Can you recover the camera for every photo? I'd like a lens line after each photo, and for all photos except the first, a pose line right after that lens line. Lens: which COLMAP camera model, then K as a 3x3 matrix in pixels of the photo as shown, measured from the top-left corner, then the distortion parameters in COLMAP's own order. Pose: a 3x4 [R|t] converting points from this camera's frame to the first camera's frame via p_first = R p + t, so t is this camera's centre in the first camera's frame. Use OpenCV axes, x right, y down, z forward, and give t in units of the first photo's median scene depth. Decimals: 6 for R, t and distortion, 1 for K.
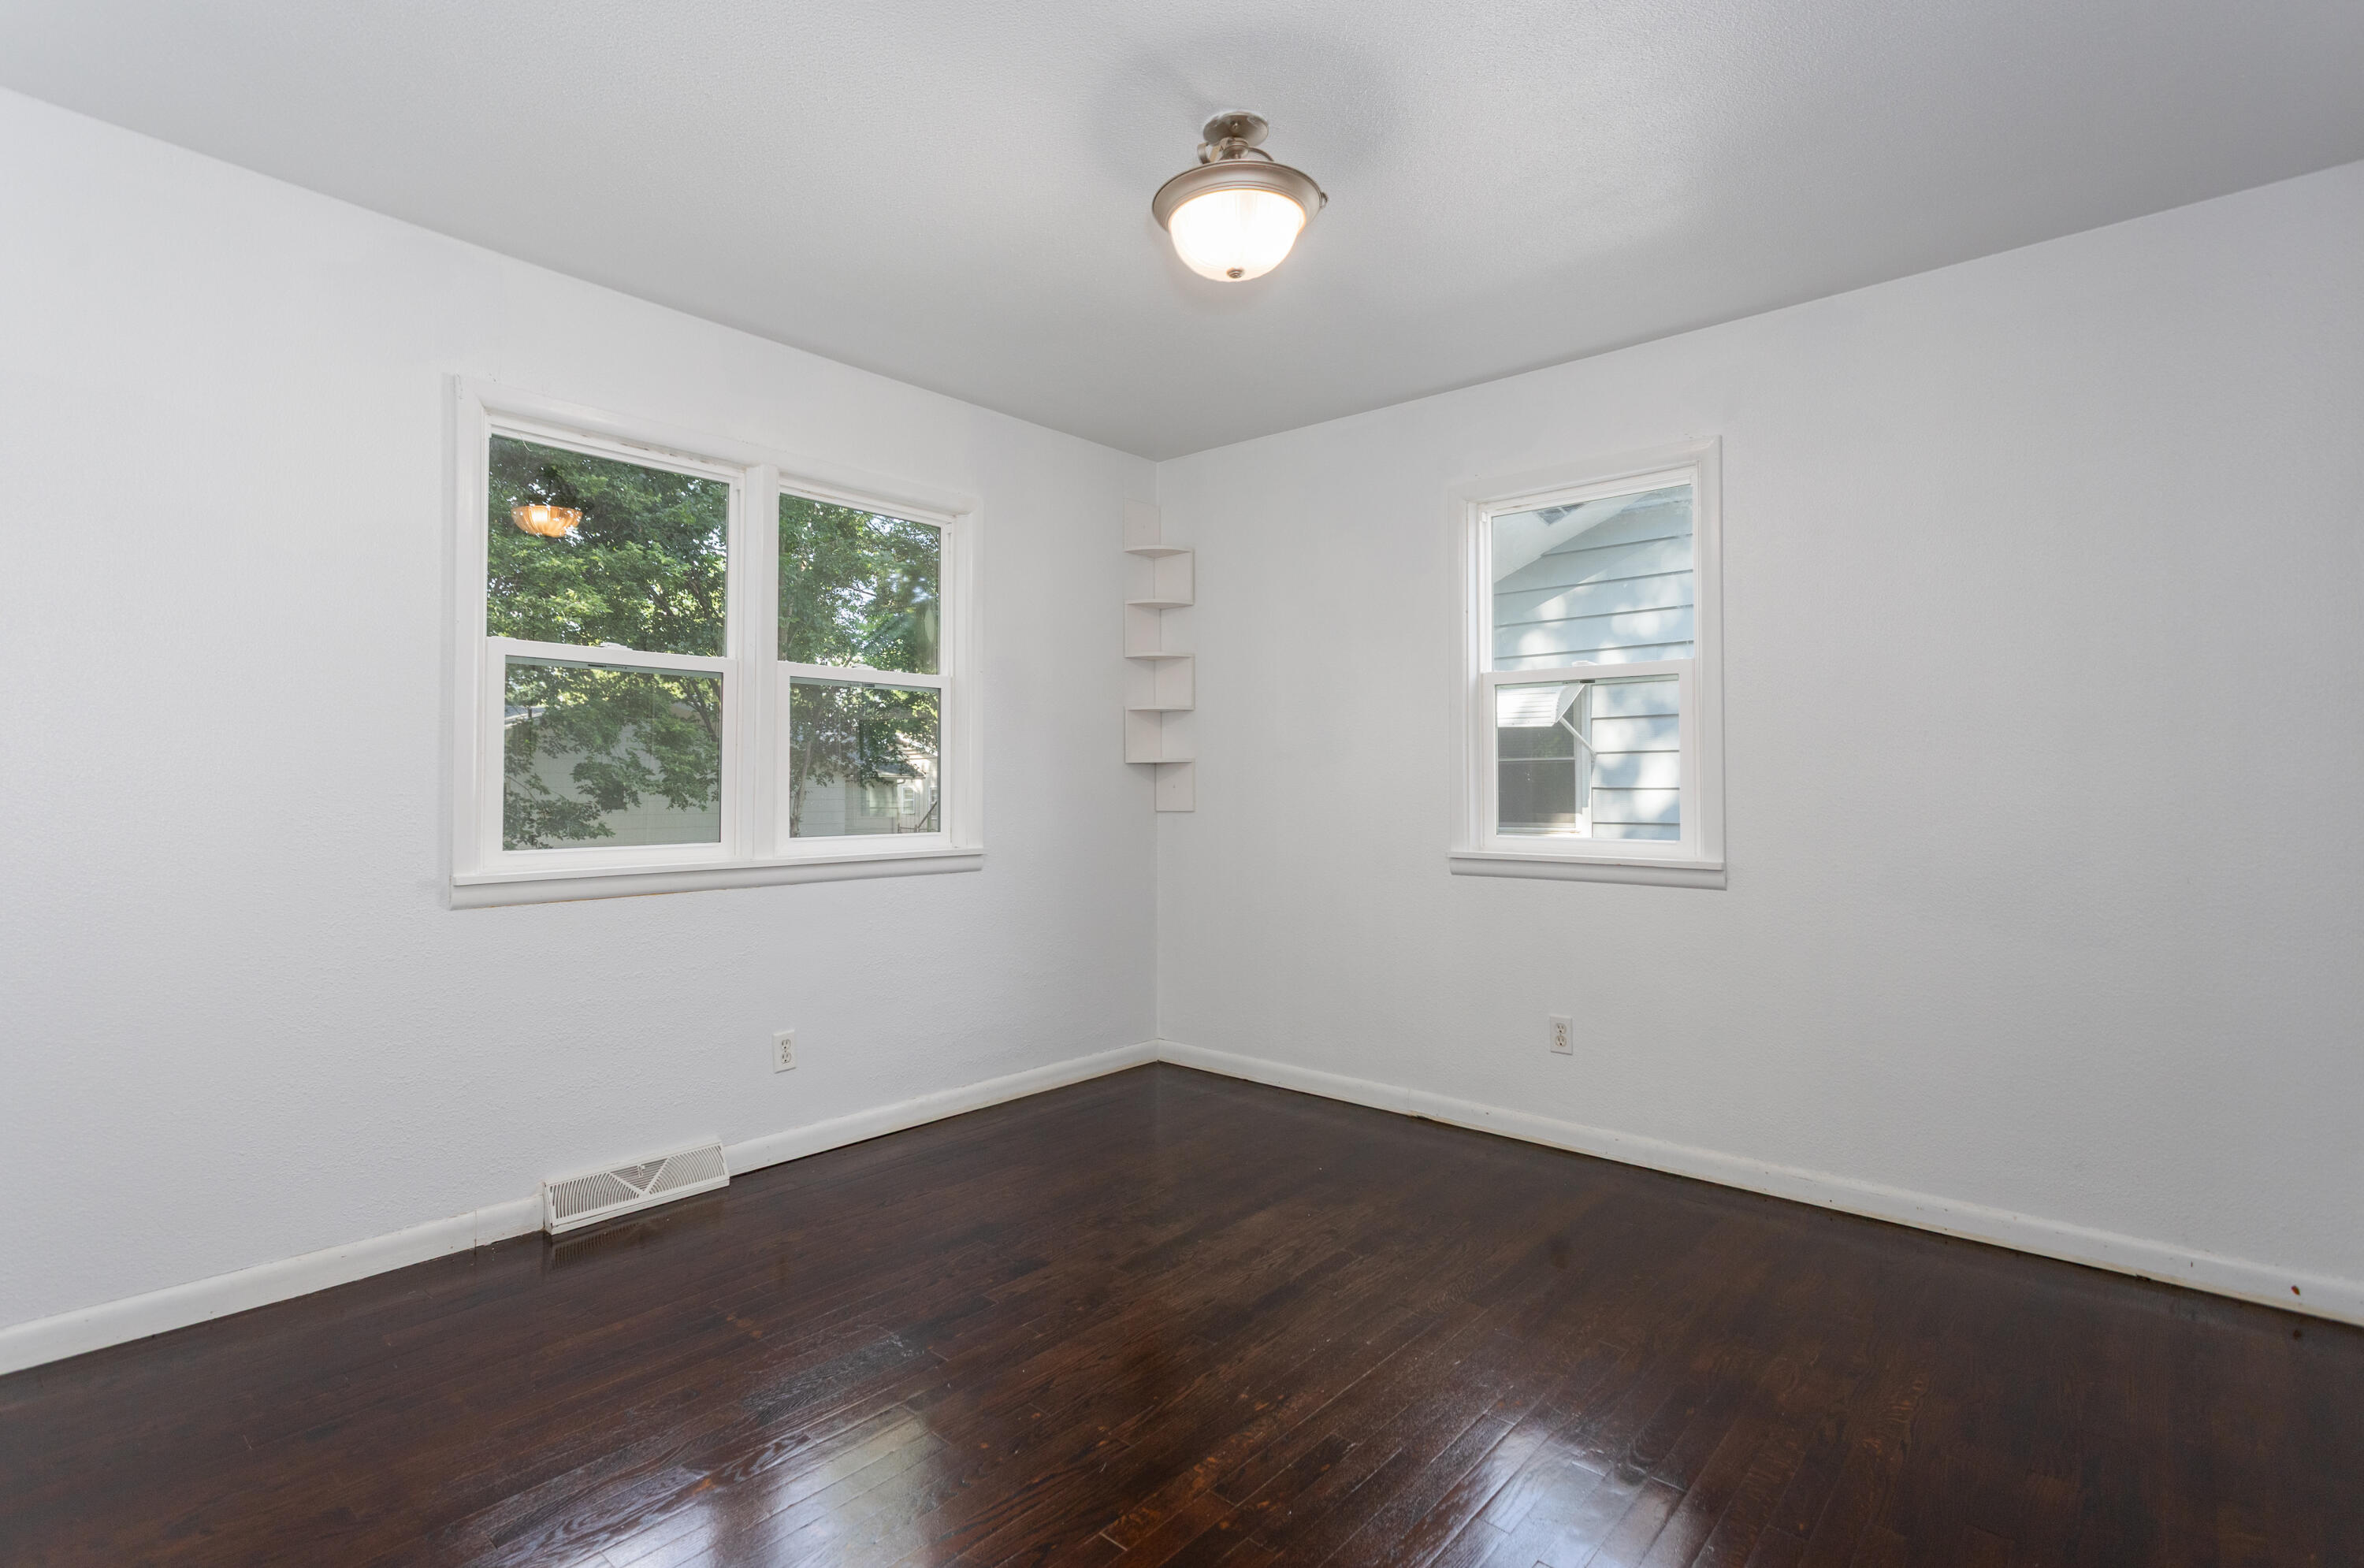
lens RADIAL K [[1123.9, 0, 1182.0], [0, 1123.9, 784.0], [0, 0, 1]] dist [-0.022226, -0.000044]
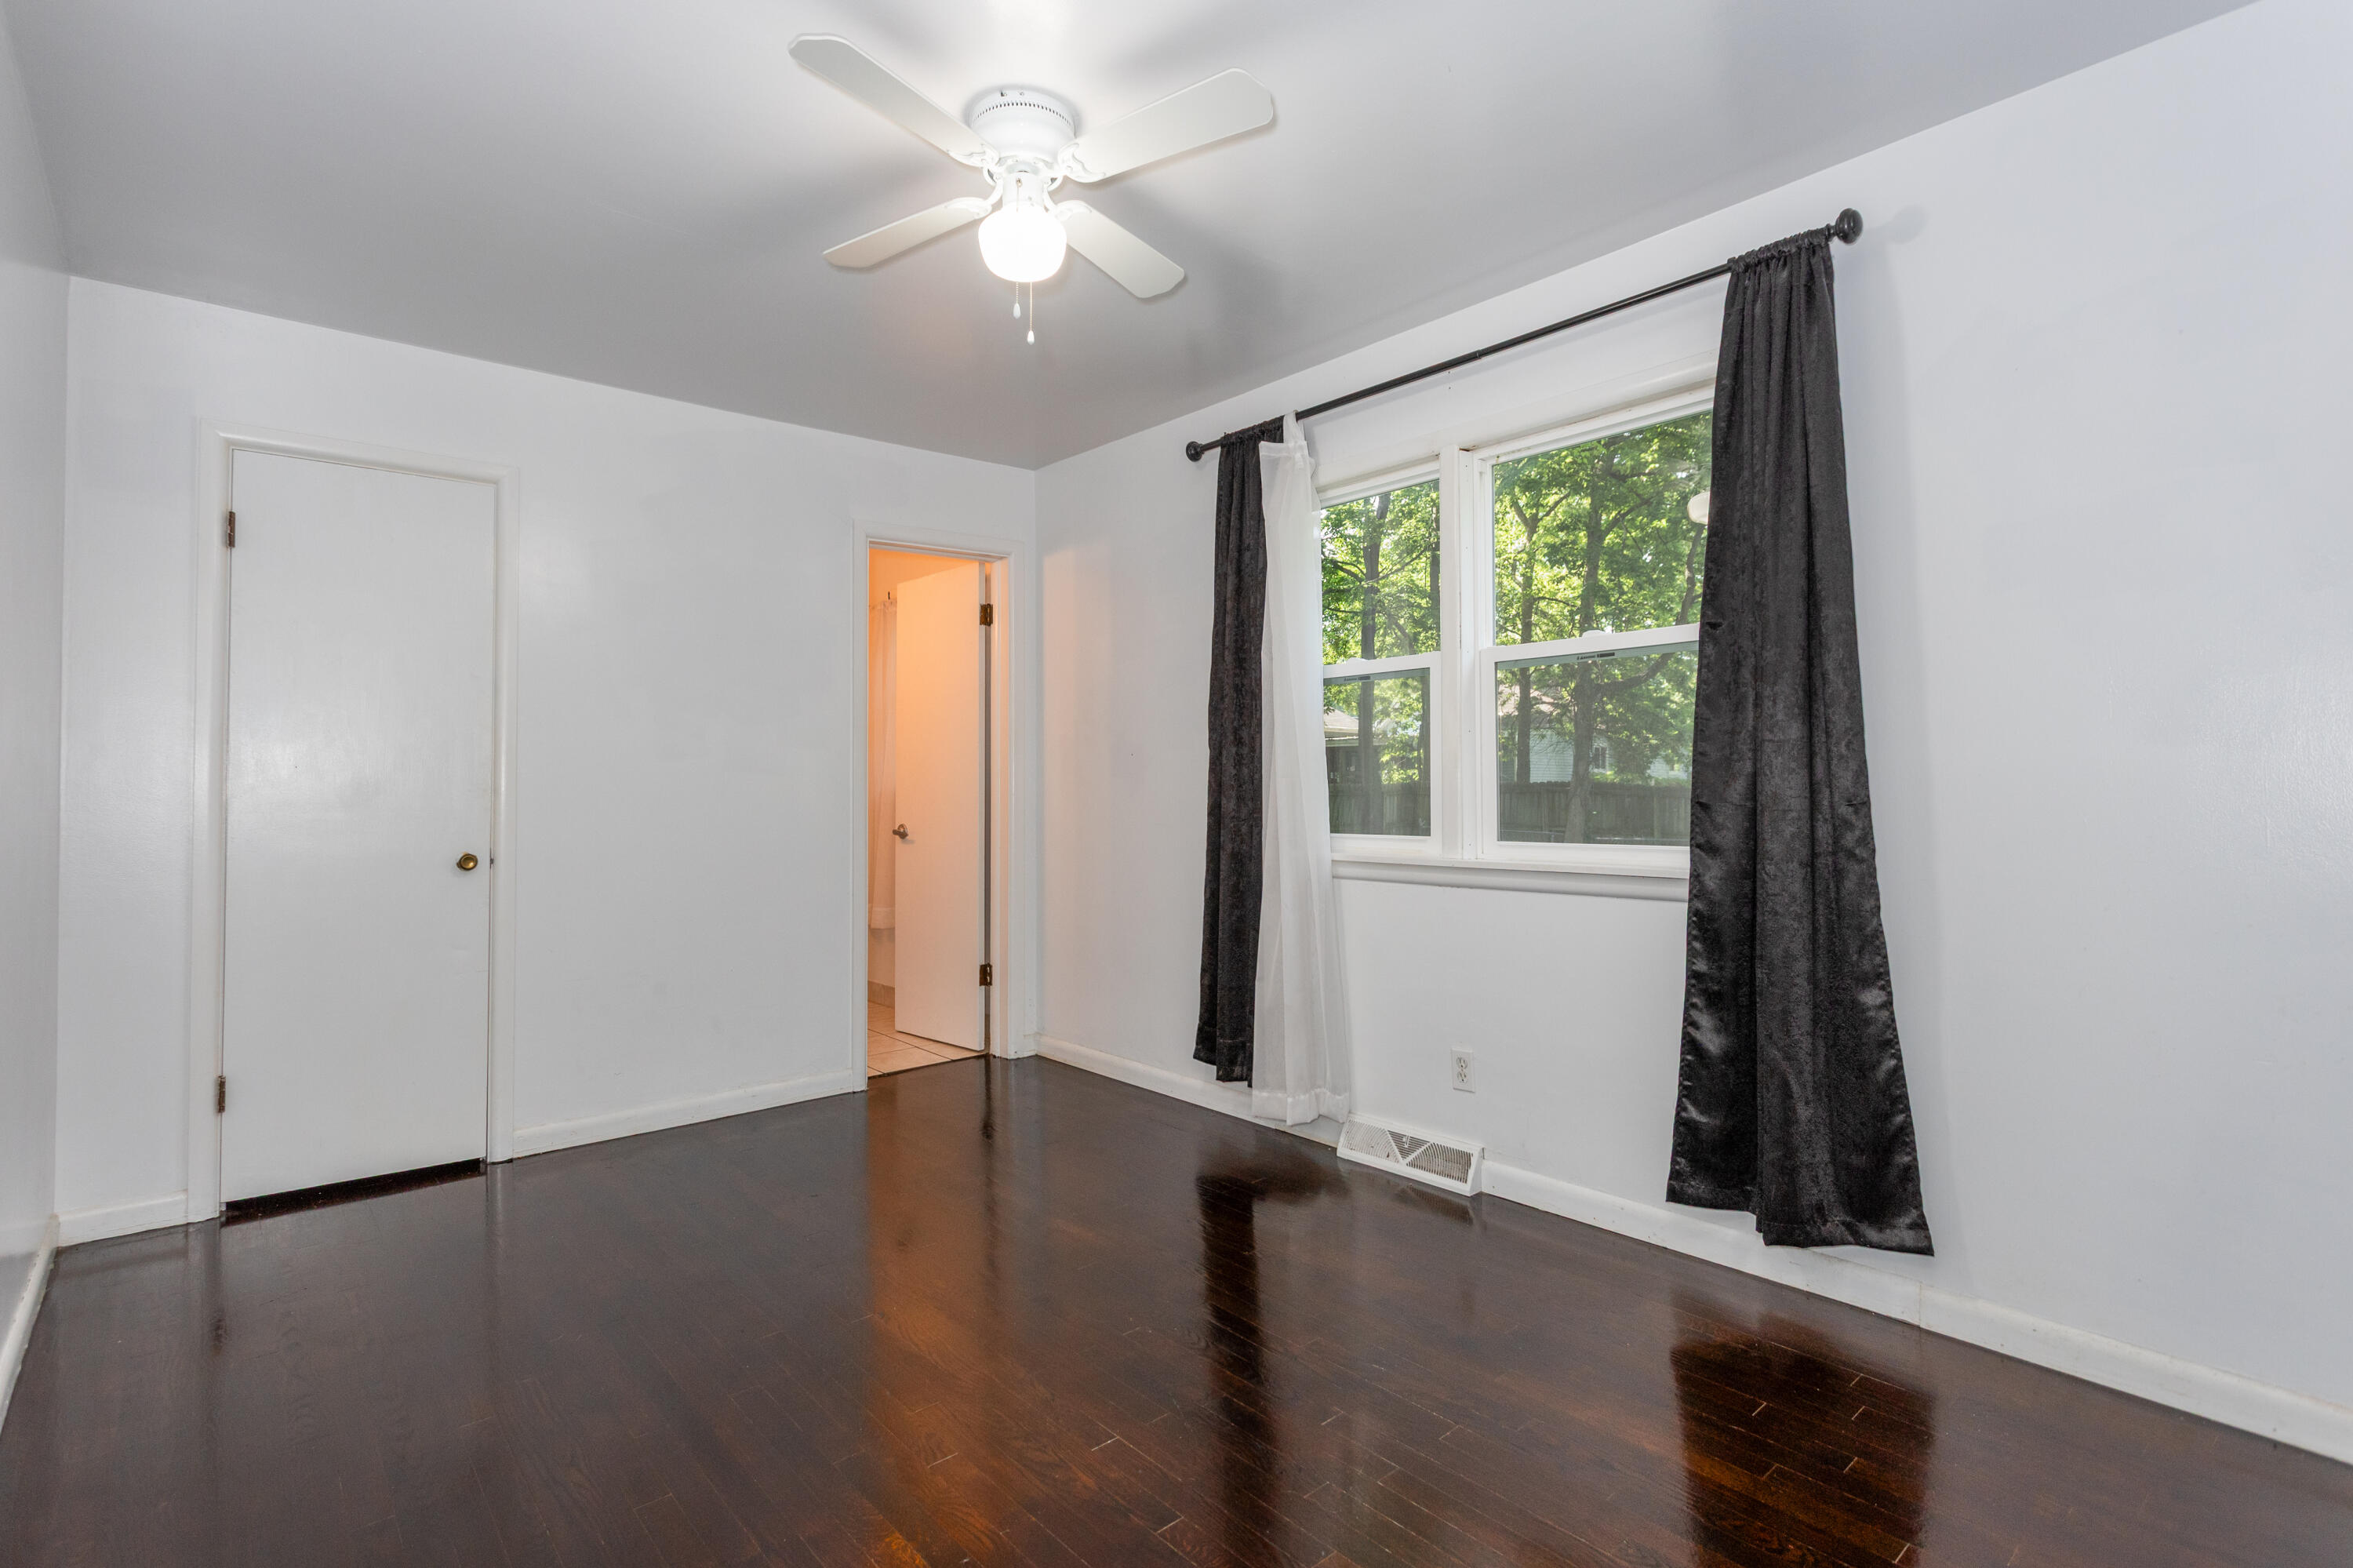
lens RADIAL K [[1151.1, 0, 1174.3], [0, 1151.1, 773.2], [0, 0, 1]] dist [-0.001077, 0.000674]
pose [[-0.124131, -0.001018, -0.992265, 0.621194], [0.006304, 0.999978, -0.001815, -0.006059], [0.992246, -0.006480, -0.124122, 0.891922]]
